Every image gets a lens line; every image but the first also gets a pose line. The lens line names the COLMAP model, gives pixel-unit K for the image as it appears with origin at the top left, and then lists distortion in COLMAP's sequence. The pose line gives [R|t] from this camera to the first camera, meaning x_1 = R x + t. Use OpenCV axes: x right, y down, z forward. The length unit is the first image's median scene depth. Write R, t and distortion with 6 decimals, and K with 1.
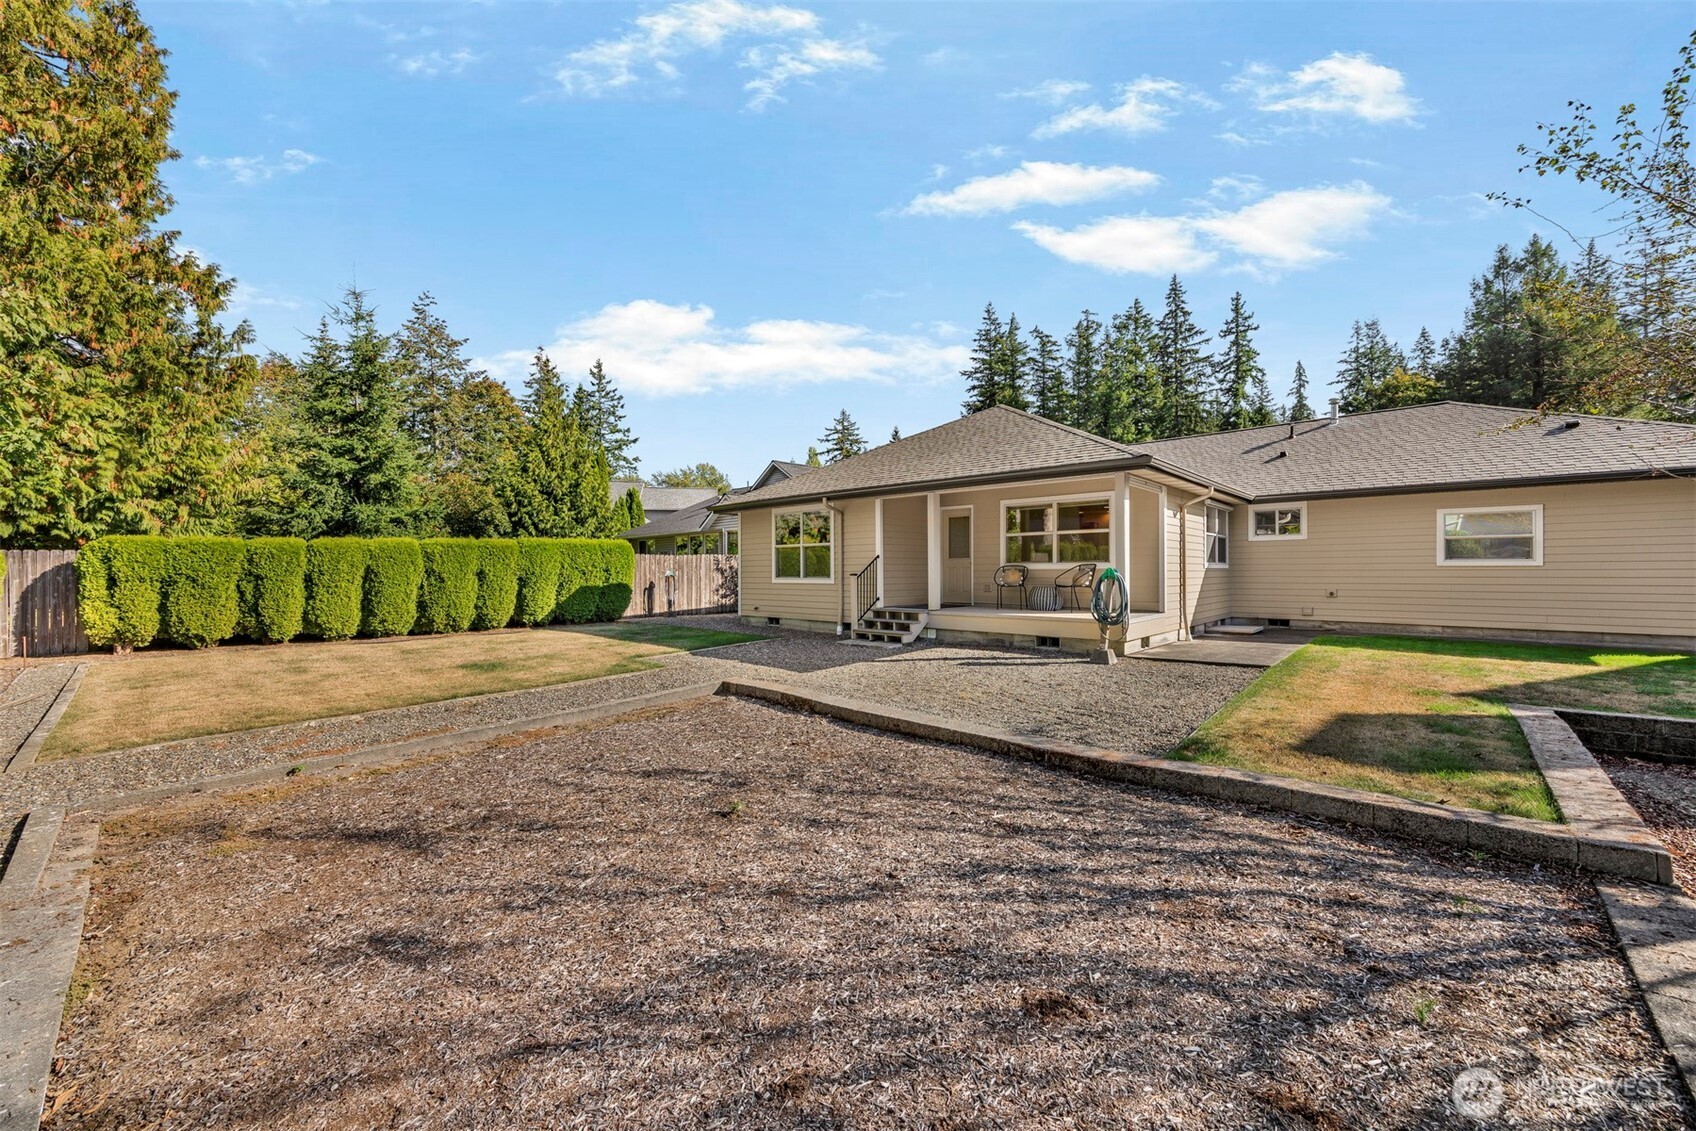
lens RADIAL K [[646.0, 0, 848.0], [0, 646.0, 565.5], [0, 0, 1]] dist [-0.000618, -0.000241]
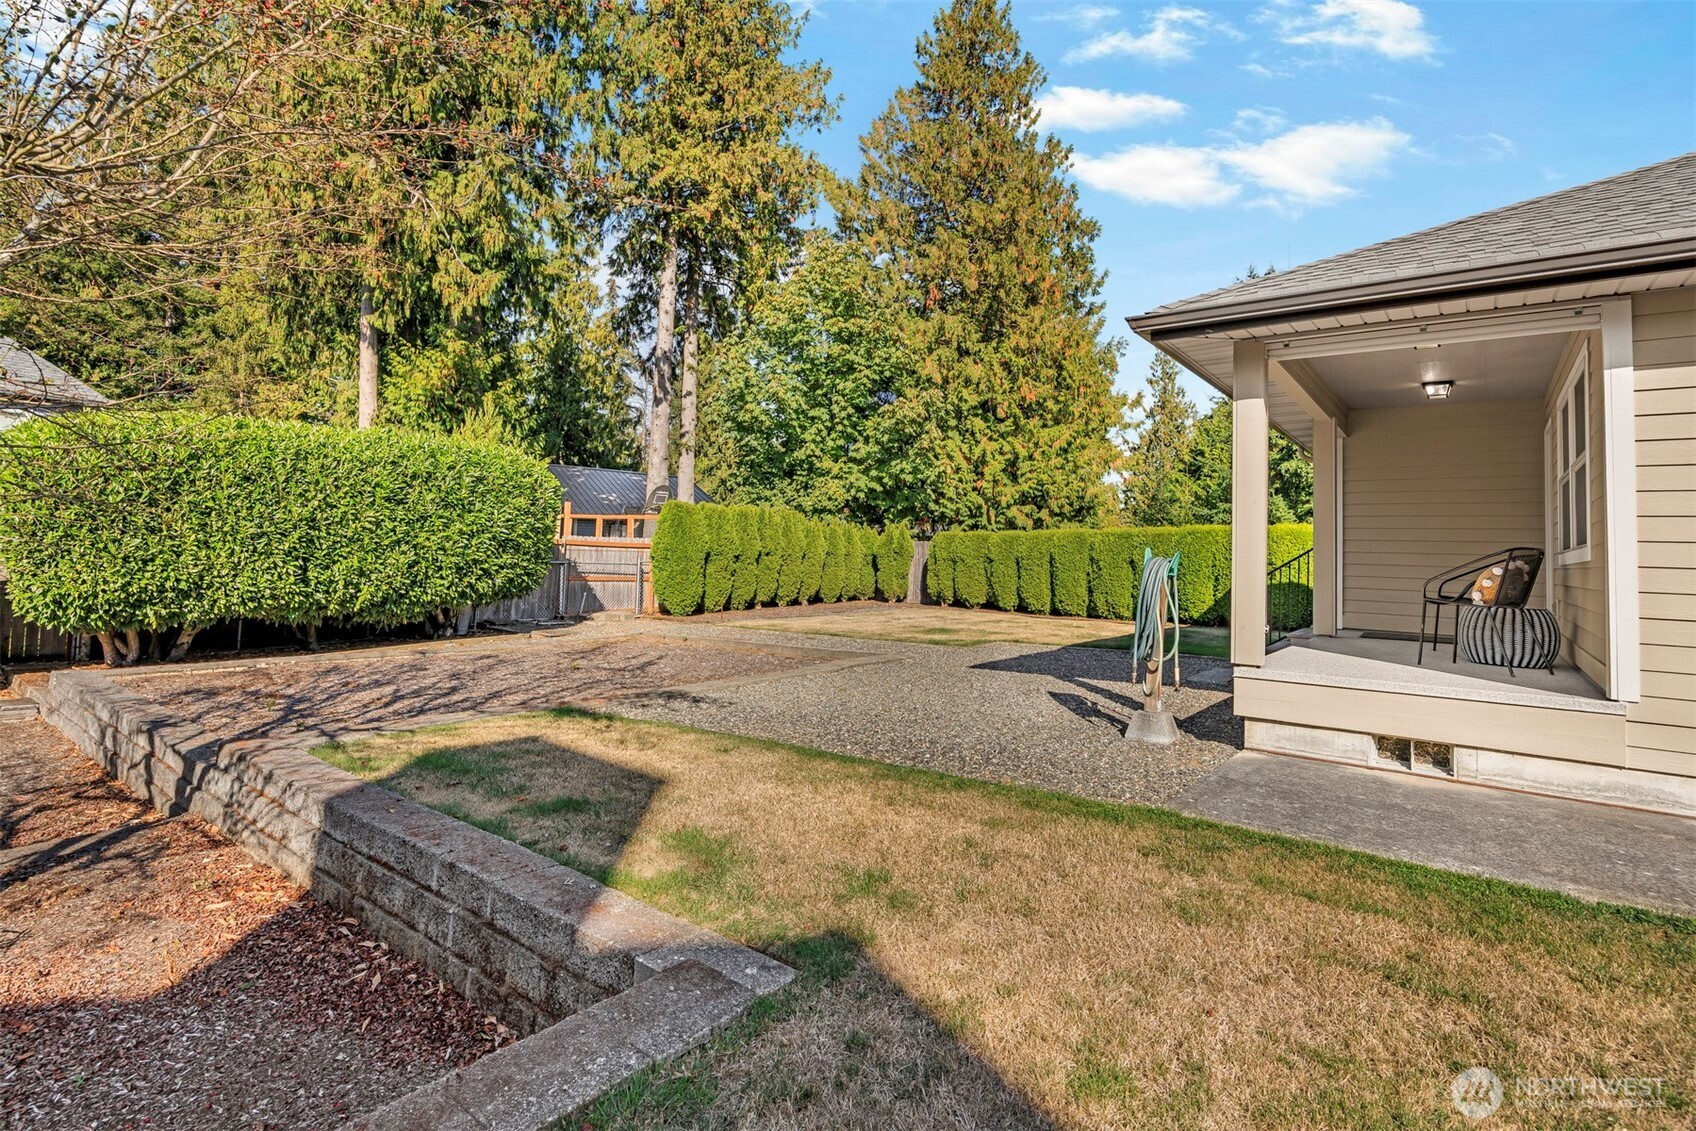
lens RADIAL K [[820.1, 0, 843.3], [0, 820.1, 516.5], [0, 0, 1]] dist [-0.020694, 0.000079]
pose [[0.079465, -0.042624, -0.995926, 0.370182], [-0.025807, 0.998663, -0.044800, 0.005496], [0.996504, 0.029262, 0.078259, 0.262120]]
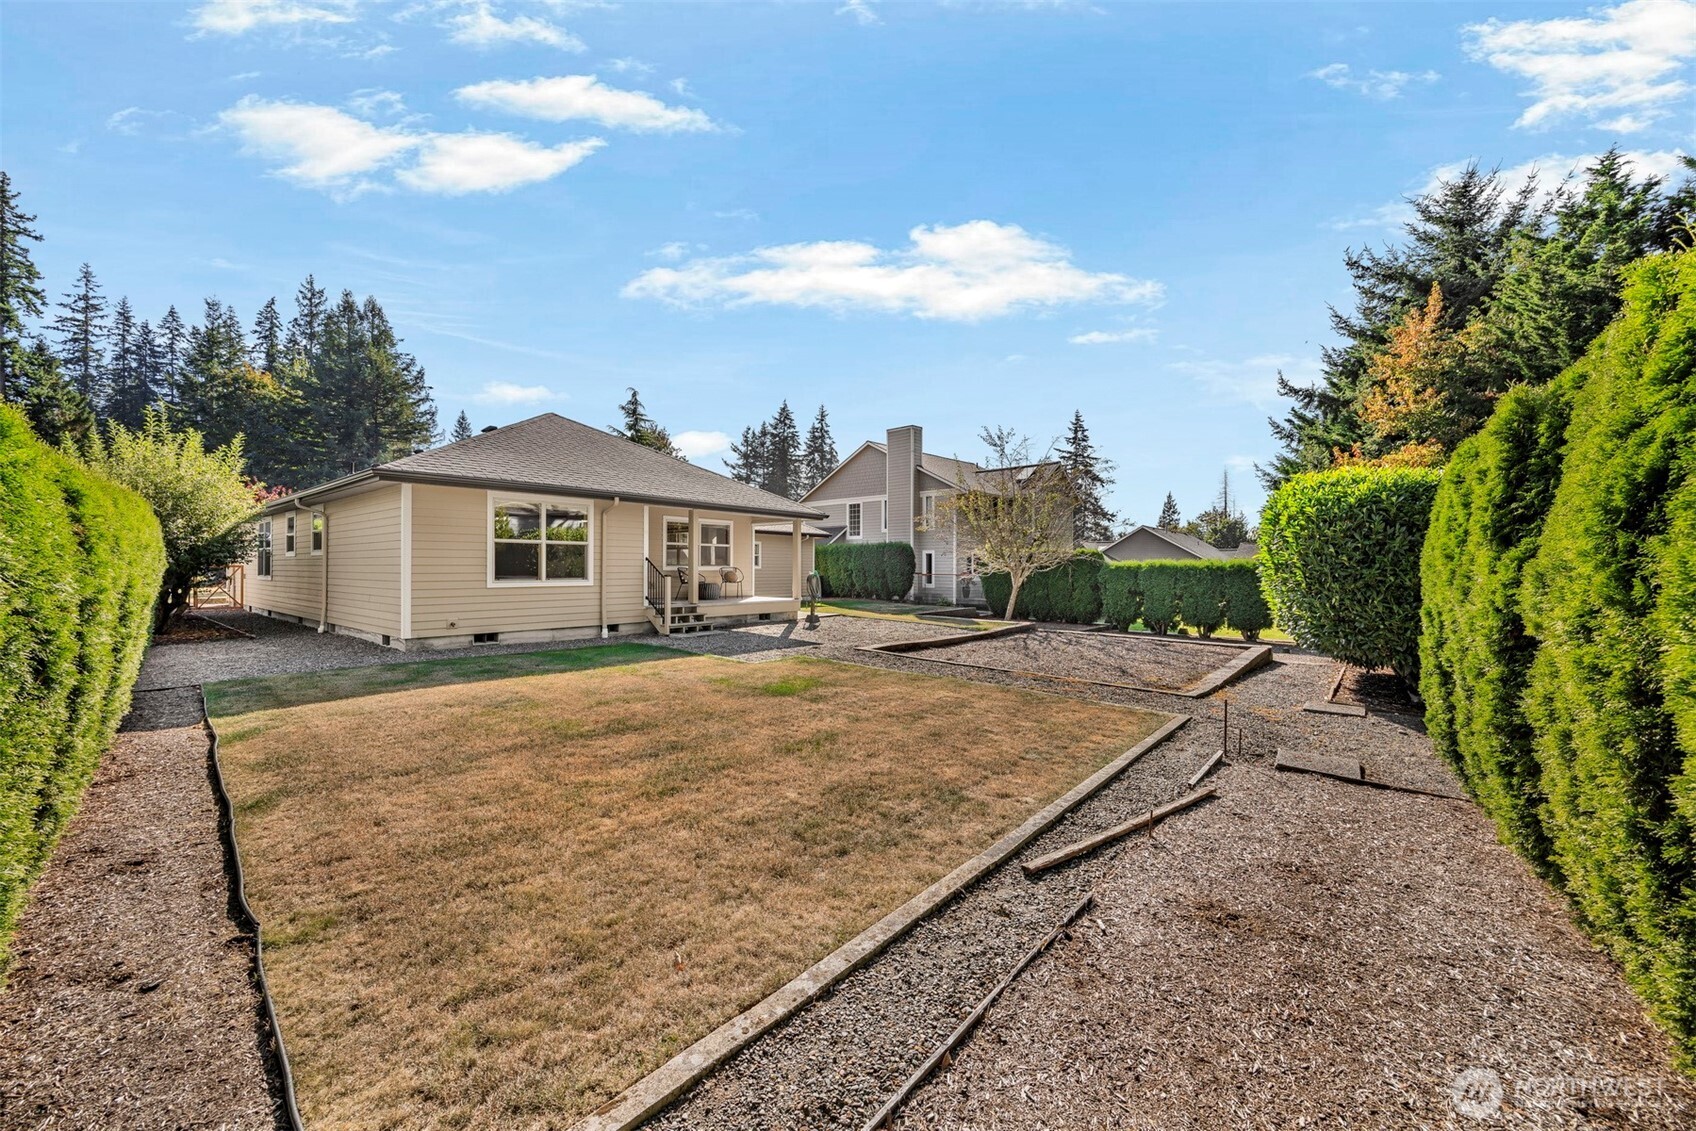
lens RADIAL K [[646.0, 0, 848.0], [0, 646.0, 565.5], [0, 0, 1]] dist [-0.000618, -0.000241]
pose [[-0.055764, 0.005550, 0.998429, -0.534705], [-0.014137, 0.999880, -0.006348, -0.000214], [-0.998344, -0.014469, -0.055679, 0.368697]]
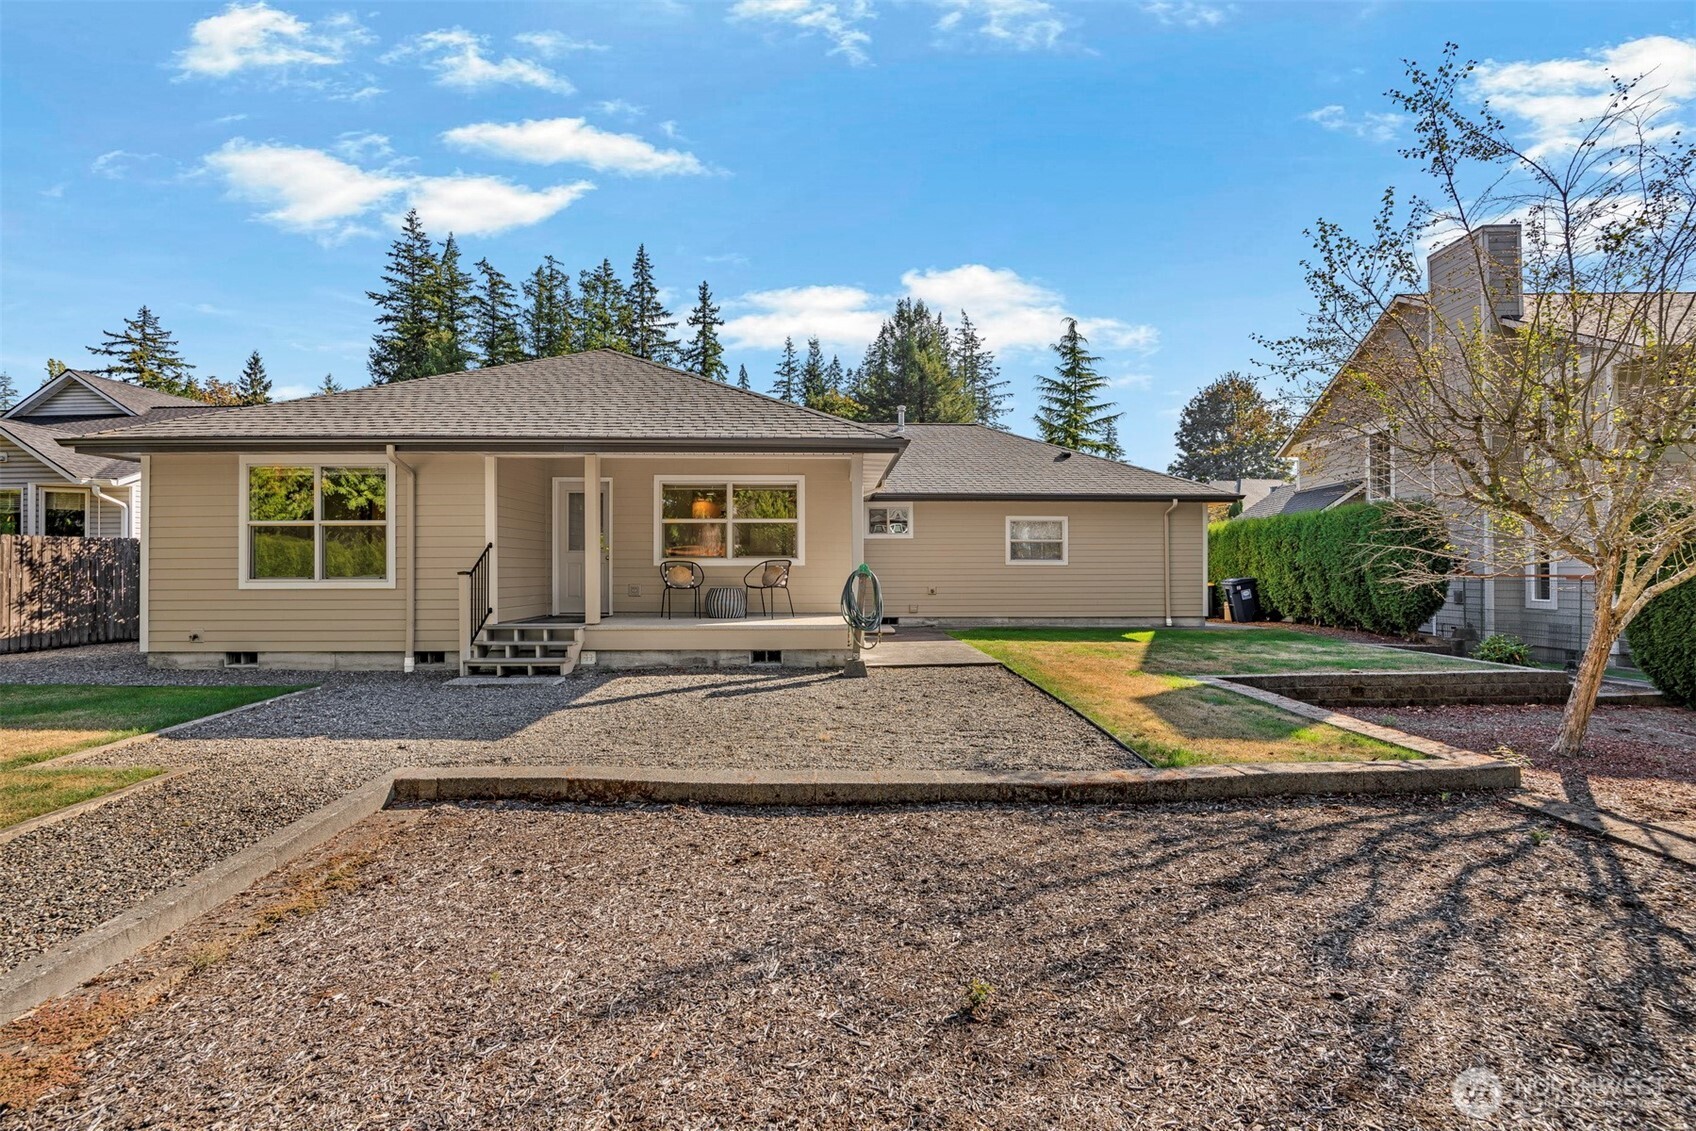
lens RADIAL K [[769.1, 0, 849.3], [0, 769.1, 563.2], [0, 0, 1]] dist [-0.017929, 0.000539]
pose [[0.718638, 0.008003, 0.695338, -0.116048], [-0.006192, 0.999968, -0.005110, 0.002890], [-0.695356, -0.000633, 0.718665, 0.102237]]
